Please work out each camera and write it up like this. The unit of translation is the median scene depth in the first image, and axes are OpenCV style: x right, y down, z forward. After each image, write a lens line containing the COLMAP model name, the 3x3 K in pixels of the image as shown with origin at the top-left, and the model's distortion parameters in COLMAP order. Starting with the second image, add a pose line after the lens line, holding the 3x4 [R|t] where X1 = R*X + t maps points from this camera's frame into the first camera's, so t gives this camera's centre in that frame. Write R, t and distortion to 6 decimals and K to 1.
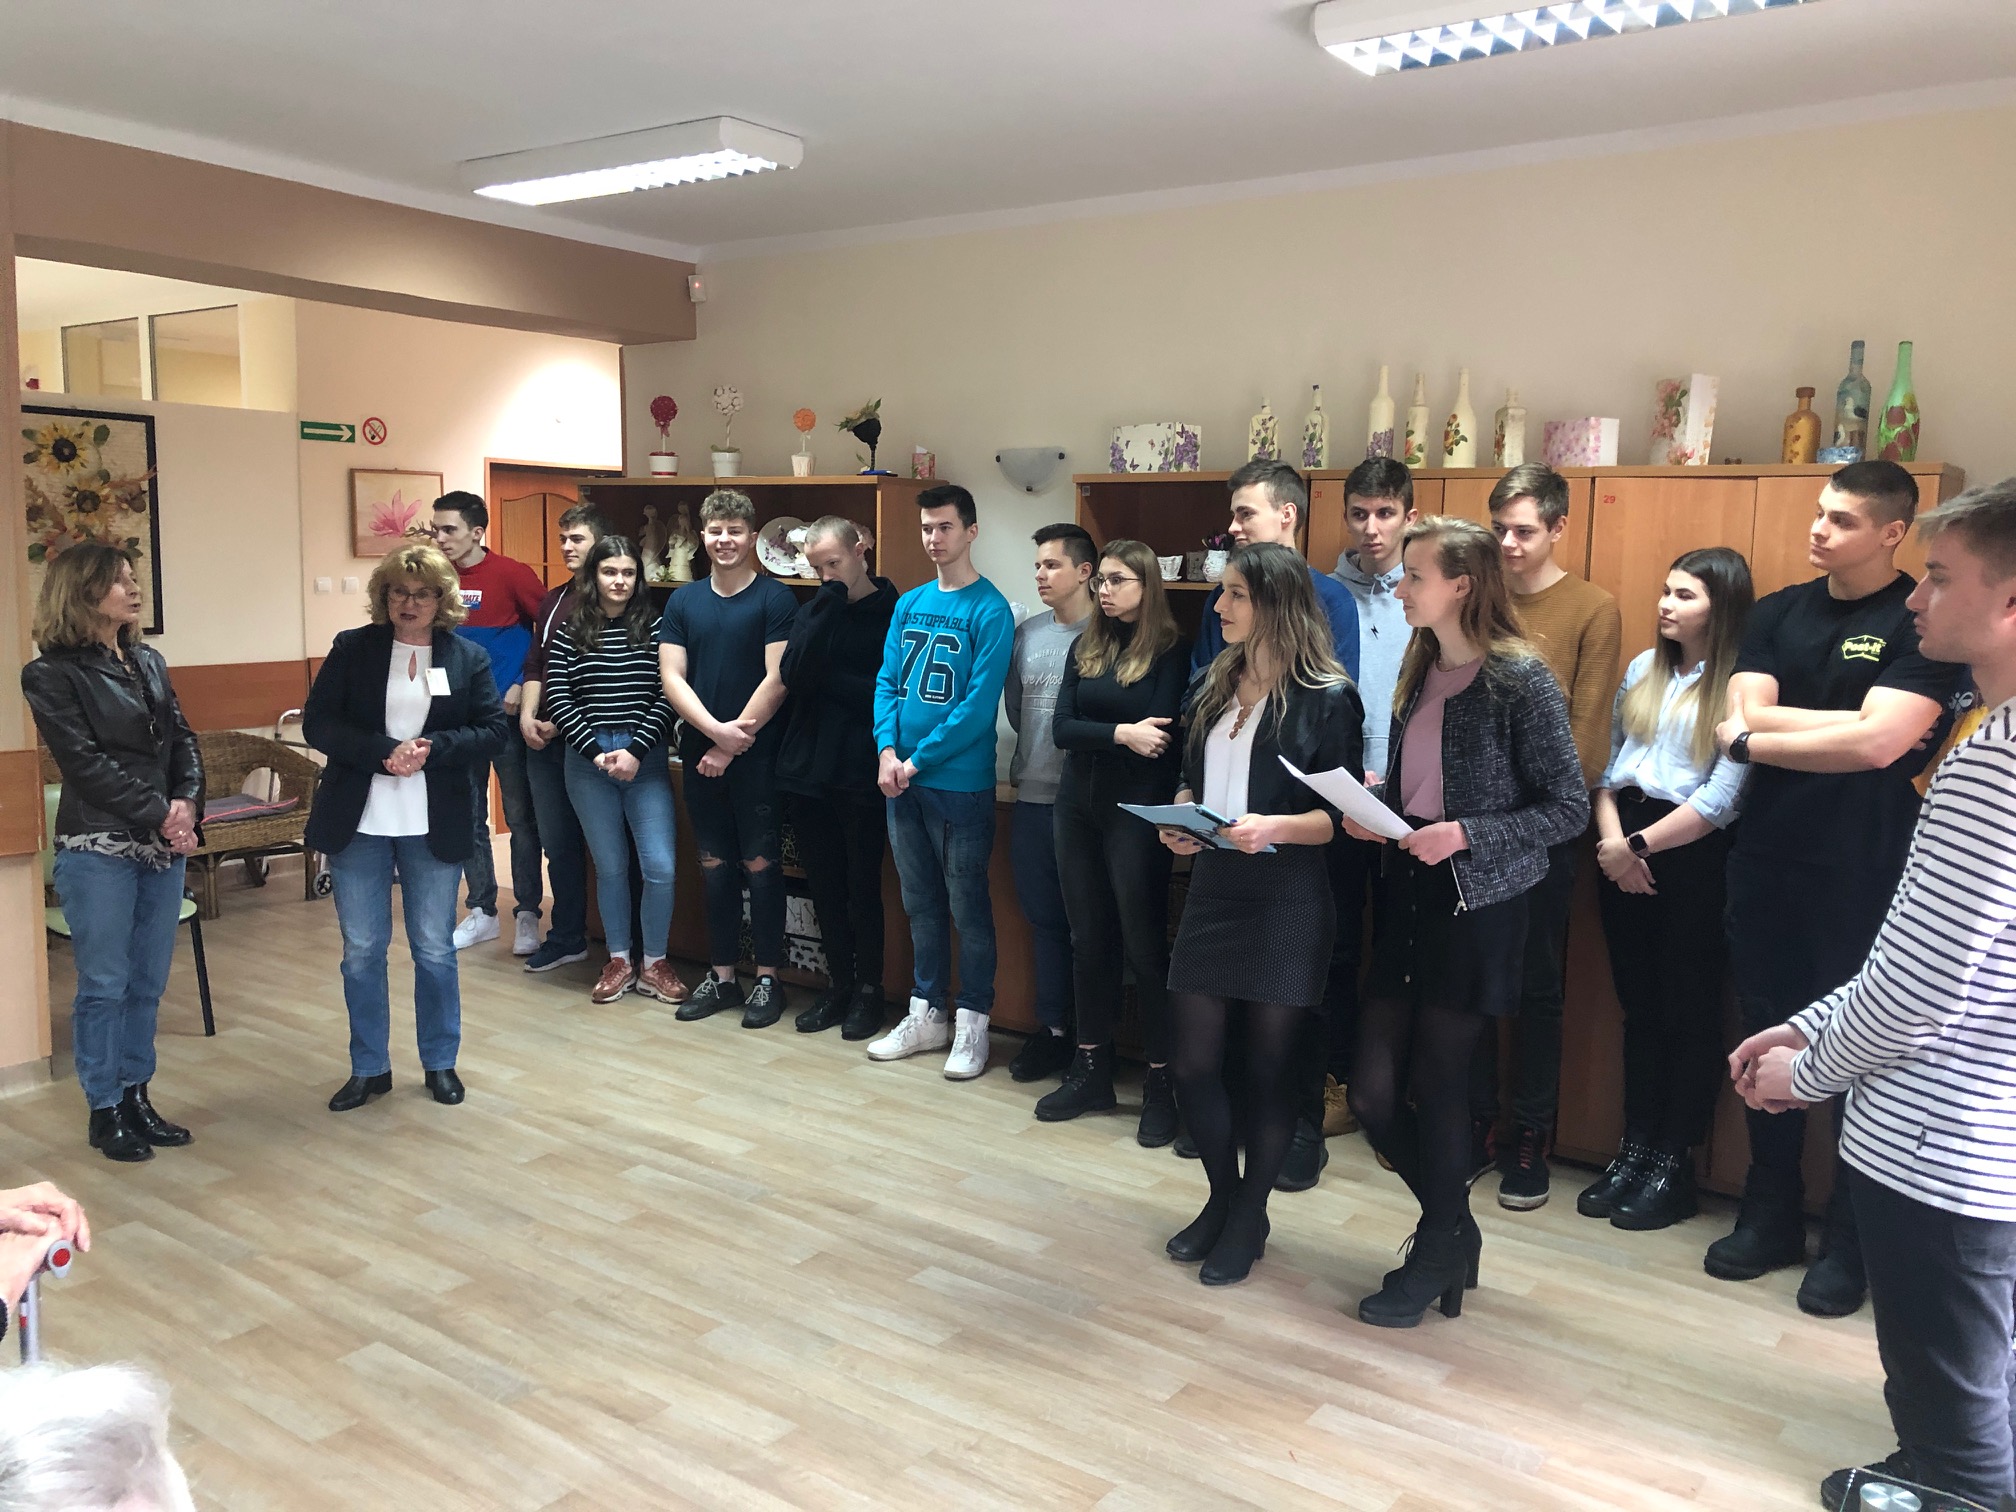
lens RADIAL K [[1653.8, 0, 1009.7], [0, 1653.8, 768.8], [0, 0, 1]] dist [0.004661, 0.000213]
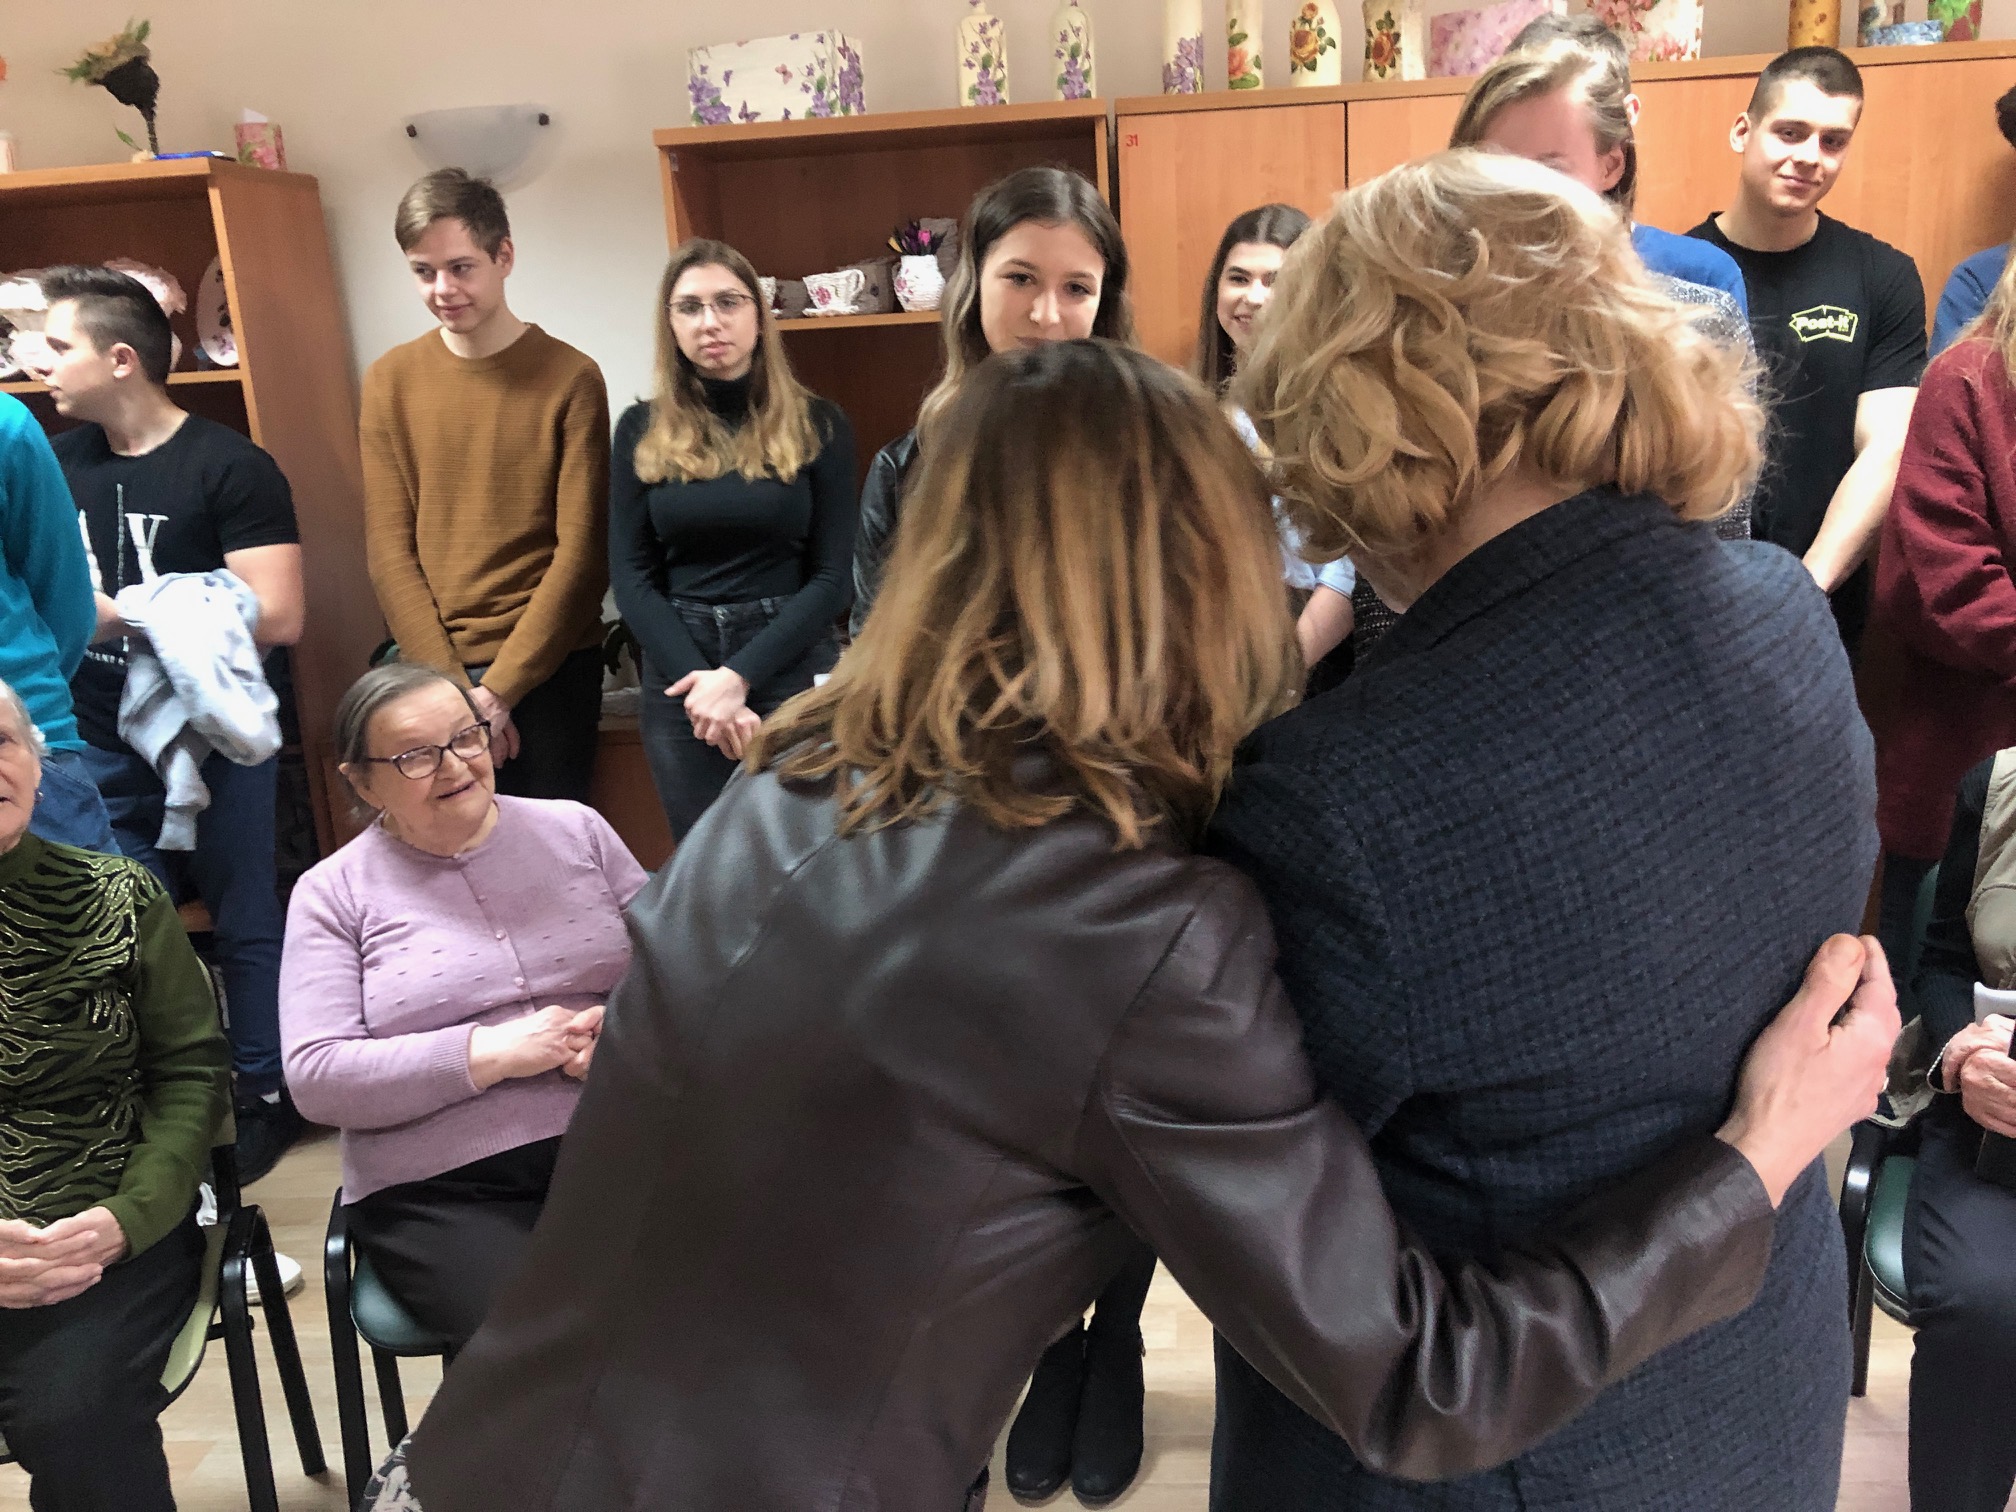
lens RADIAL K [[1653.8, 0, 1013.6], [0, 1653.8, 743.5], [0, 0, 1]] dist [0.004661, 0.000213]
pose [[0.847811, -0.193739, 0.493641, -0.202872], [0.139485, 0.979567, 0.144891, -0.045368], [-0.511625, -0.053985, 0.857511, 0.516108]]
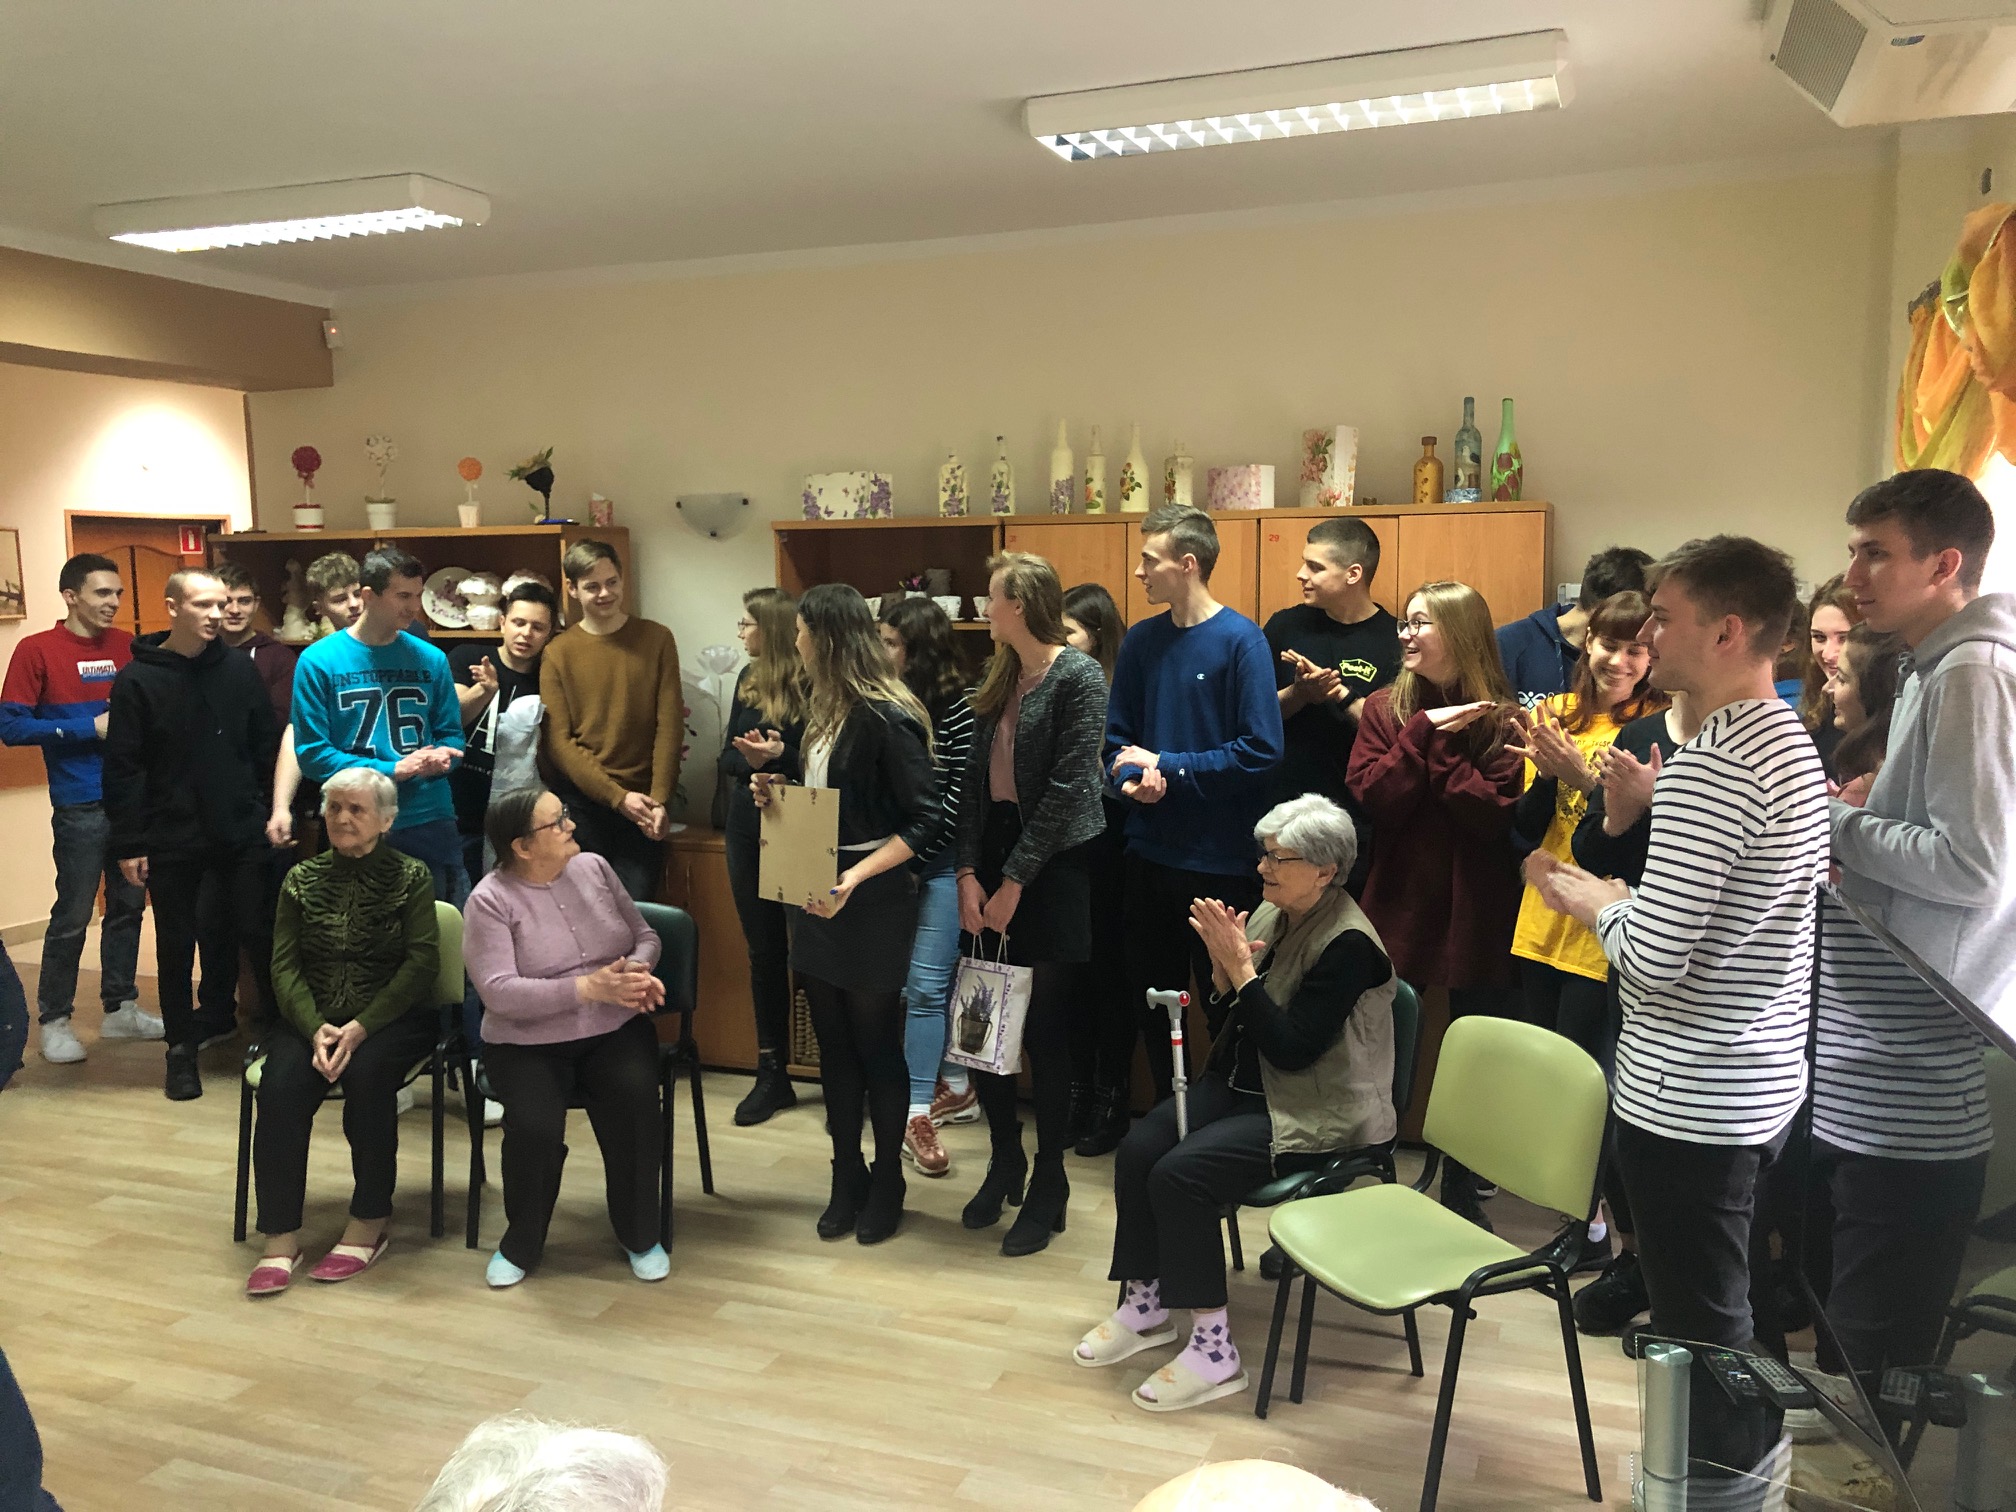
lens RADIAL K [[1653.8, 0, 1005.7], [0, 1653.8, 772.5], [0, 0, 1]] dist [0.004661, 0.000213]
pose [[0.966190, -0.062862, 0.250050, -0.102134], [0.065249, 0.997868, -0.001259, -0.012891], [-0.249438, 0.017533, 0.968232, -0.040778]]
